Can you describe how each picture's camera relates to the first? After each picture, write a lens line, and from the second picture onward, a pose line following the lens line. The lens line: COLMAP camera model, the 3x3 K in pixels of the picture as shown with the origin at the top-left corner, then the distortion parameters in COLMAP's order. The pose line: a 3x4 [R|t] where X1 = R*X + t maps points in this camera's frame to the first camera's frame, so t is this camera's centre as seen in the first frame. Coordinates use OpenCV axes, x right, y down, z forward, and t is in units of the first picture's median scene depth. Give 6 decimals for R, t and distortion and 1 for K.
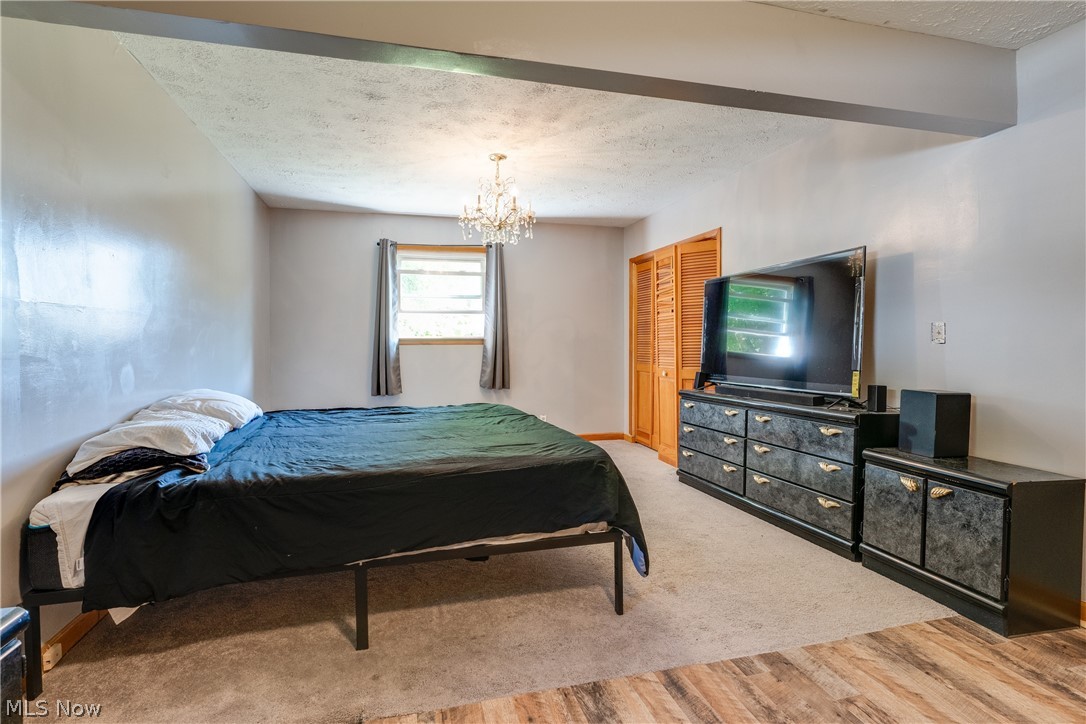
lens RADIAL K [[504.3, 0, 538.4], [0, 504.3, 356.8], [0, 0, 1]] dist [-0.004724, 0.000498]
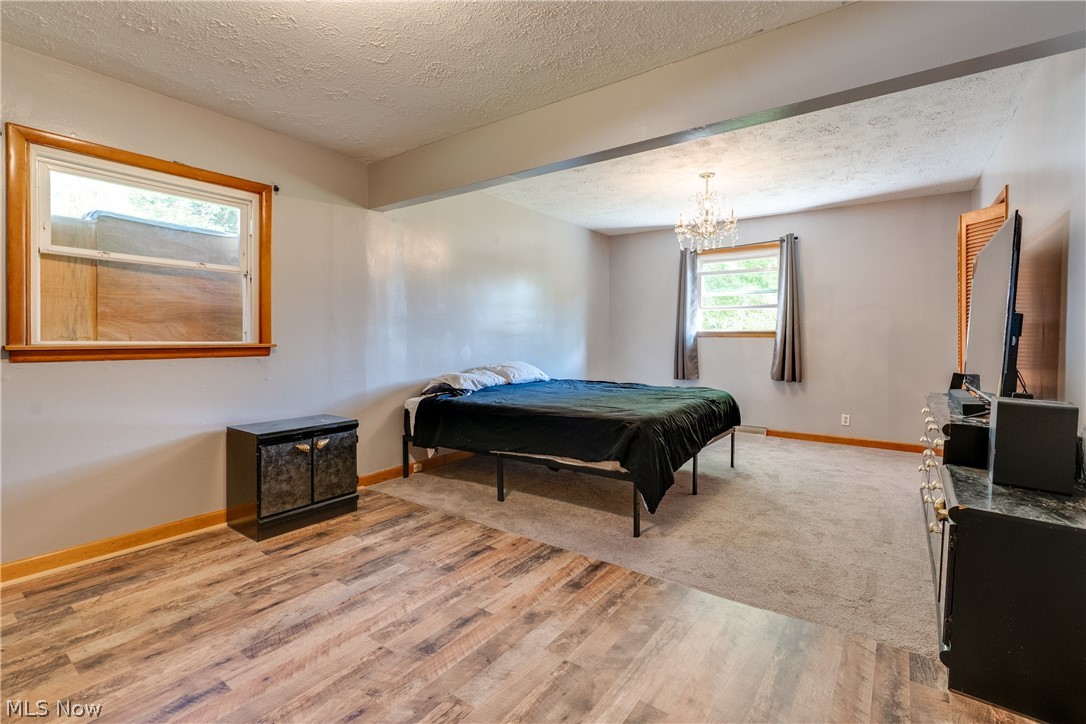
lens RADIAL K [[504.3, 0, 541.4], [0, 504.3, 357.6], [0, 0, 1]] dist [-0.004724, 0.000498]
pose [[0.637006, 0.037577, -0.769942, 0.596416], [-0.025632, 0.999291, 0.027564, 0.000991], [0.770433, 0.002177, 0.637518, -0.030447]]
